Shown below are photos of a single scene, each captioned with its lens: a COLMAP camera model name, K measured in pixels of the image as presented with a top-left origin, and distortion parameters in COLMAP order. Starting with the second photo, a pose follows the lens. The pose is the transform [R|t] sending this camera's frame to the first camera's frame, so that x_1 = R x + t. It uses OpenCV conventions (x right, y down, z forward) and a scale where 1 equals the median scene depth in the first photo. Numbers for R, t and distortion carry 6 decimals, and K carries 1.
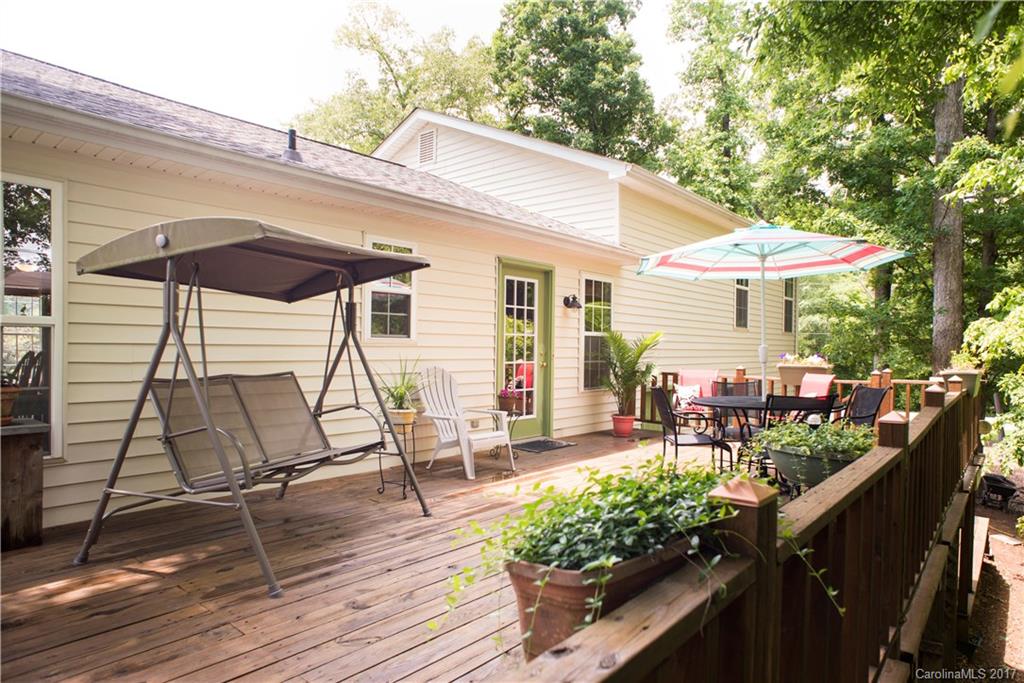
lens RADIAL K [[595.8, 0, 512.1], [0, 595.8, 342.4], [0, 0, 1]] dist [-0.003273, -0.000227]
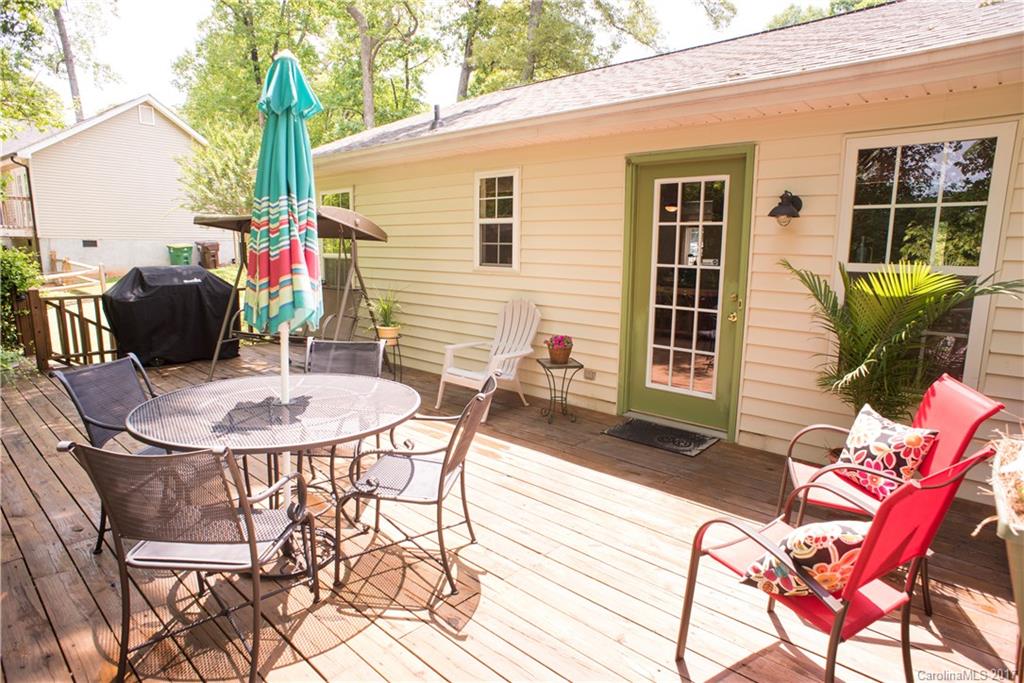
lens RADIAL K [[595.8, 0, 512.2], [0, 595.8, 342.0], [0, 0, 1]] dist [-0.003273, -0.000227]
pose [[-0.051684, 0.155796, -0.986436, 0.794675], [-0.014574, 0.987533, 0.156733, -0.038749], [0.998557, 0.022477, -0.048769, 0.998704]]
